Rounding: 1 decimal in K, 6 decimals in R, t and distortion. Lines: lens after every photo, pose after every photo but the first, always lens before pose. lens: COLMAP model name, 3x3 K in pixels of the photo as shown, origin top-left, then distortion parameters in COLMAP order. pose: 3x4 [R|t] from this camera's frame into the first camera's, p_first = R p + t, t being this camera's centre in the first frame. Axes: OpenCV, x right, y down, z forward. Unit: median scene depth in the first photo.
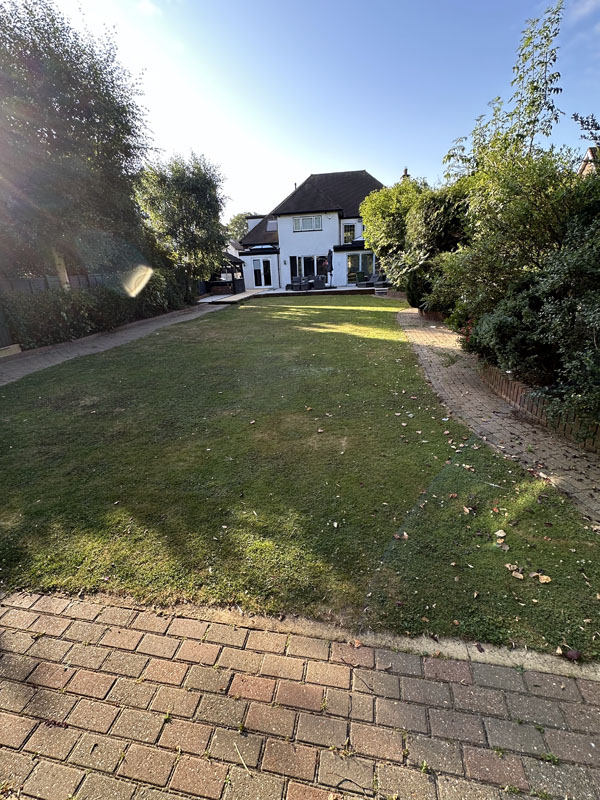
lens RADIAL K [[366.2, 0, 302.5], [0, 366.2, 395.3], [0, 0, 1]] dist [0.003689, 0.002076]
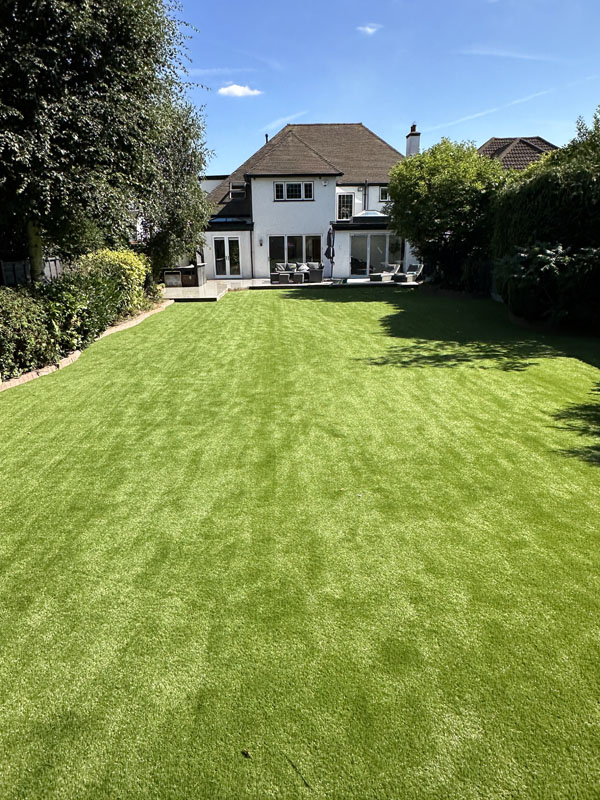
lens RADIAL K [[525.4, 0, 298.3], [0, 525.4, 394.7], [0, 0, 1]] dist [-0.012759, 0.008961]
pose [[0.990148, -0.007388, 0.139833, -0.119806], [0.015911, 0.998076, -0.059934, -0.011935], [-0.139121, 0.061568, 0.988360, 0.016109]]
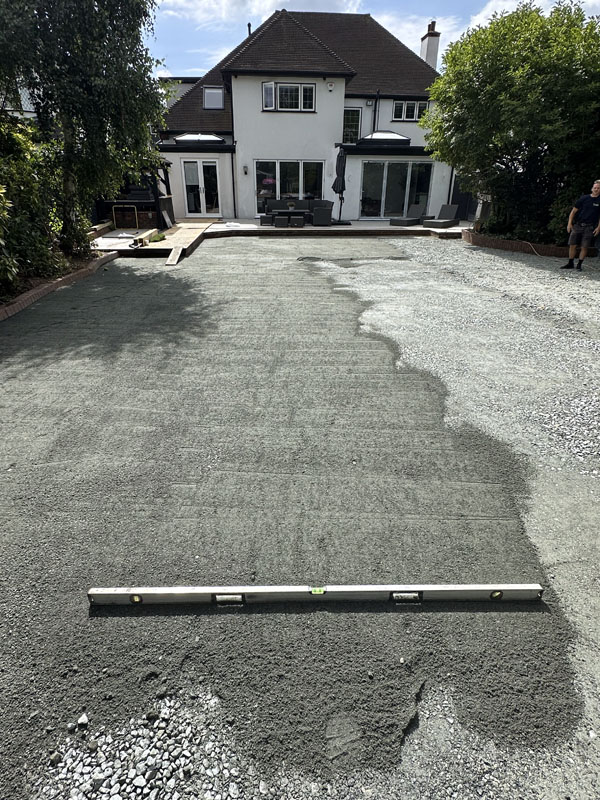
lens RADIAL K [[466.4, 0, 298.0], [0, 466.4, 405.2], [0, 0, 1]] dist [-0.005758, -0.001865]
pose [[0.980469, -0.033747, 0.193757, -0.116975], [0.013975, 0.994633, 0.102519, -0.088225], [-0.196177, -0.097809, 0.975678, 0.282291]]
